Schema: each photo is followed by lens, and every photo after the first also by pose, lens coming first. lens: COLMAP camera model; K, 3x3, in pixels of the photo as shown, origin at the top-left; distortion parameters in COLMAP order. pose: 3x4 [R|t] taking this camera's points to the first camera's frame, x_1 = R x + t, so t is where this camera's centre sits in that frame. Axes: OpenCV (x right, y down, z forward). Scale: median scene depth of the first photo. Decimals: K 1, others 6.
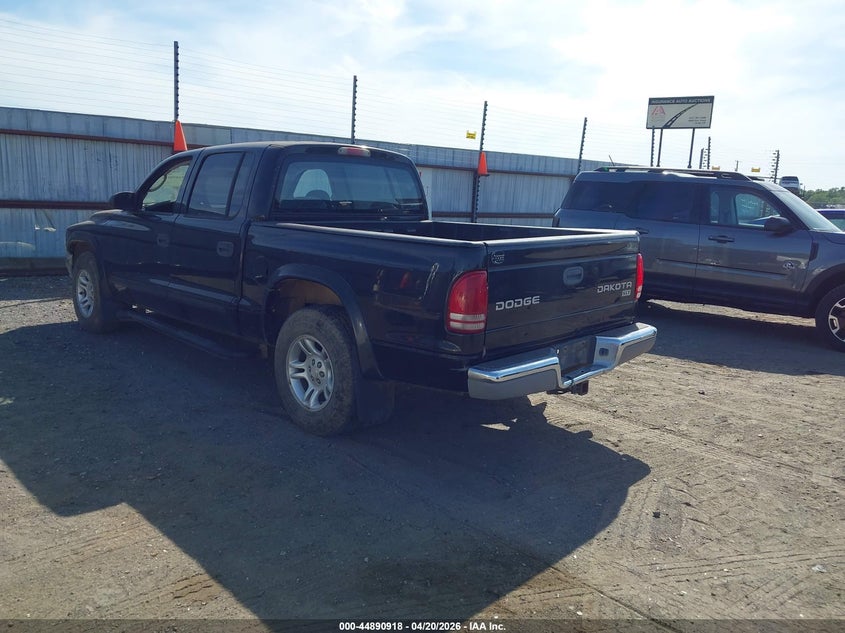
lens RADIAL K [[703.2, 0, 411.8], [0, 703.2, 317.0], [0, 0, 1]] dist [0.000938, -0.002801]
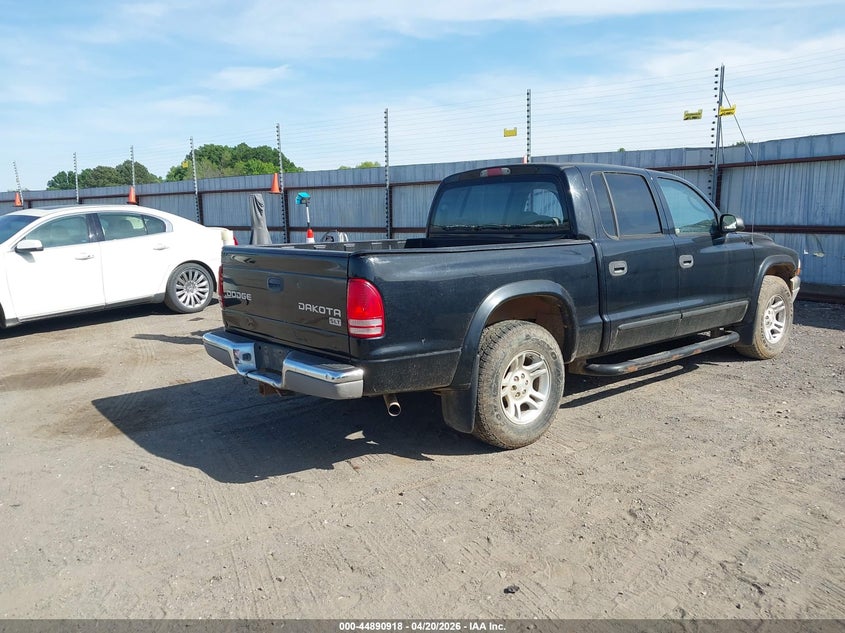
lens RADIAL K [[703.2, 0, 411.8], [0, 703.2, 317.0], [0, 0, 1]] dist [0.000938, -0.002801]
pose [[-0.159772, 0.114568, -0.980483, 0.893929], [-0.162788, 0.976586, 0.140639, -0.138711], [0.973639, 0.182081, -0.137381, 0.972405]]
